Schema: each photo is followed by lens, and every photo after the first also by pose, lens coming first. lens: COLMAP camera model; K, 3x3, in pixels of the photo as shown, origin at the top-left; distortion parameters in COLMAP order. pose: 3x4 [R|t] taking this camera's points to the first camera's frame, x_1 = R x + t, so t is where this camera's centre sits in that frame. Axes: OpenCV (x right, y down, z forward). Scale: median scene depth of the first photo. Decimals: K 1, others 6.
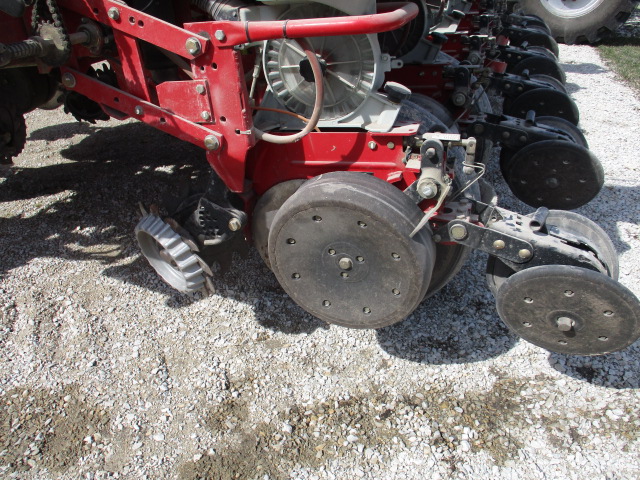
lens RADIAL K [[540.3, 0, 320.3], [0, 540.3, 236.7], [0, 0, 1]] dist [-0.023804, -0.004573]
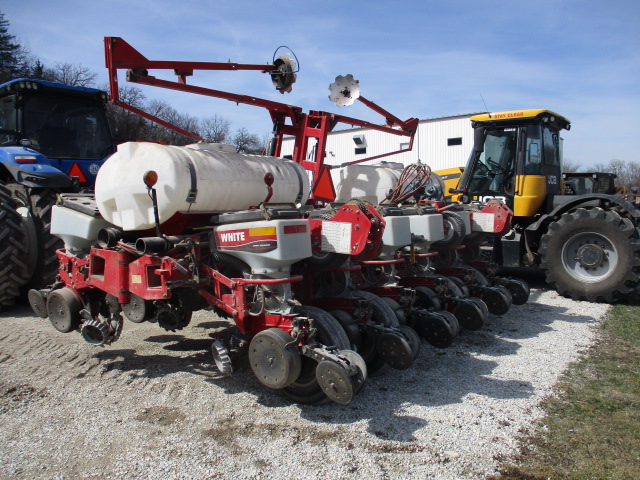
lens RADIAL K [[540.3, 0, 320.3], [0, 540.3, 236.7], [0, 0, 1]] dist [-0.023804, -0.004573]
pose [[0.948377, 0.034816, -0.315228, 1.066971], [-0.164832, 0.903274, -0.396139, 0.498423], [0.270945, 0.427649, 0.862383, -1.513016]]
